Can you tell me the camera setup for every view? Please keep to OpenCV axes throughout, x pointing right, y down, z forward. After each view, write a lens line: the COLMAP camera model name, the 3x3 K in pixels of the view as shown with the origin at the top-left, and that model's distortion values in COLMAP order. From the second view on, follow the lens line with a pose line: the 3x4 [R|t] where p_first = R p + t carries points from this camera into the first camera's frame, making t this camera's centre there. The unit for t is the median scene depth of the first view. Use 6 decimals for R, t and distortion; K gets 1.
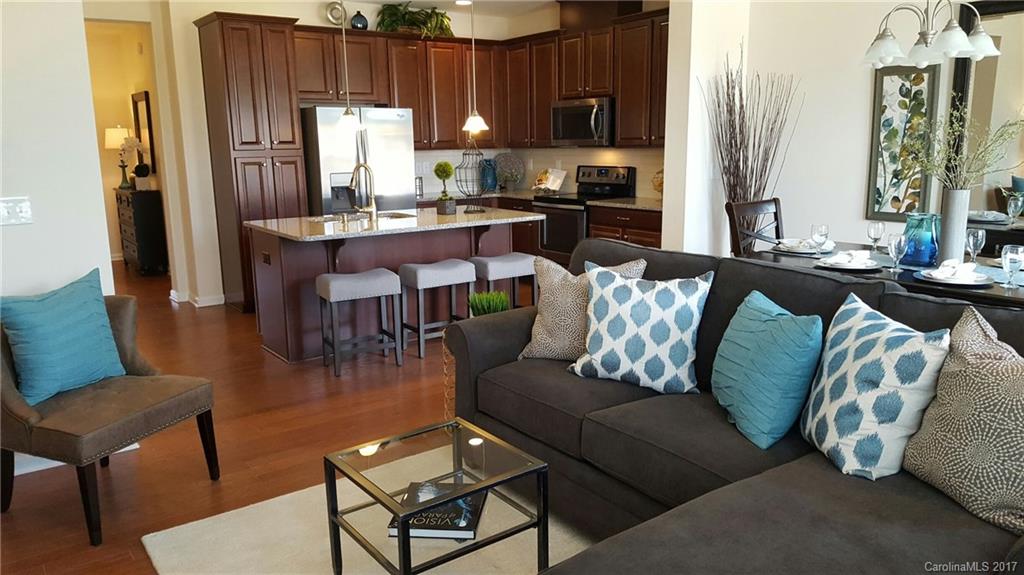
lens RADIAL K [[756.2, 0, 513.8], [0, 756.2, 288.1], [0, 0, 1]] dist [0.119507, -0.001933]
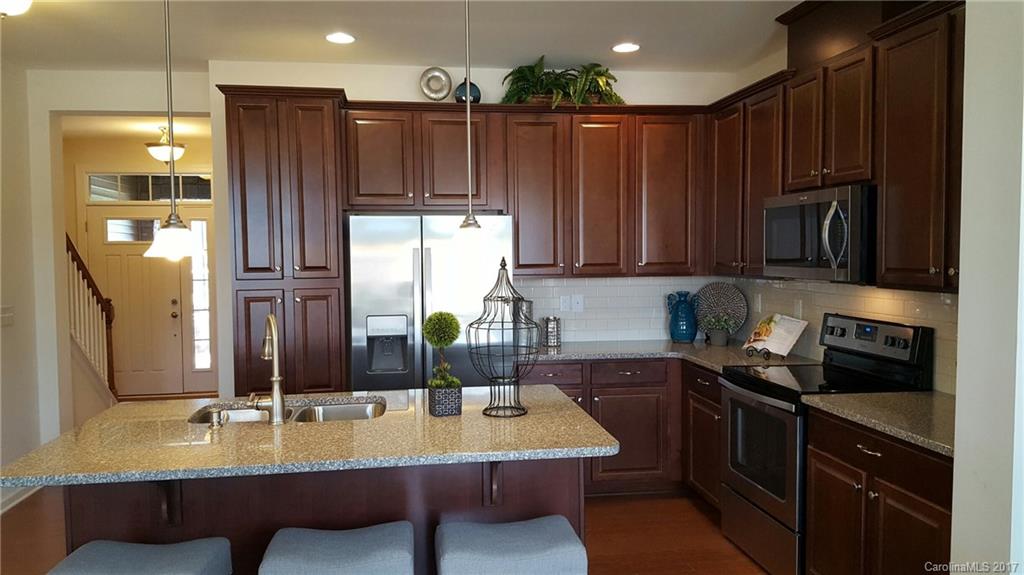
lens RADIAL K [[756.2, 0, 510.9], [0, 756.2, 288.6], [0, 0, 1]] dist [0.119507, -0.001933]
pose [[0.891384, 0.029327, -0.452299, 0.137565], [-0.092964, 0.988518, -0.119117, -0.097168], [0.443612, 0.148227, 0.883876, 0.439382]]
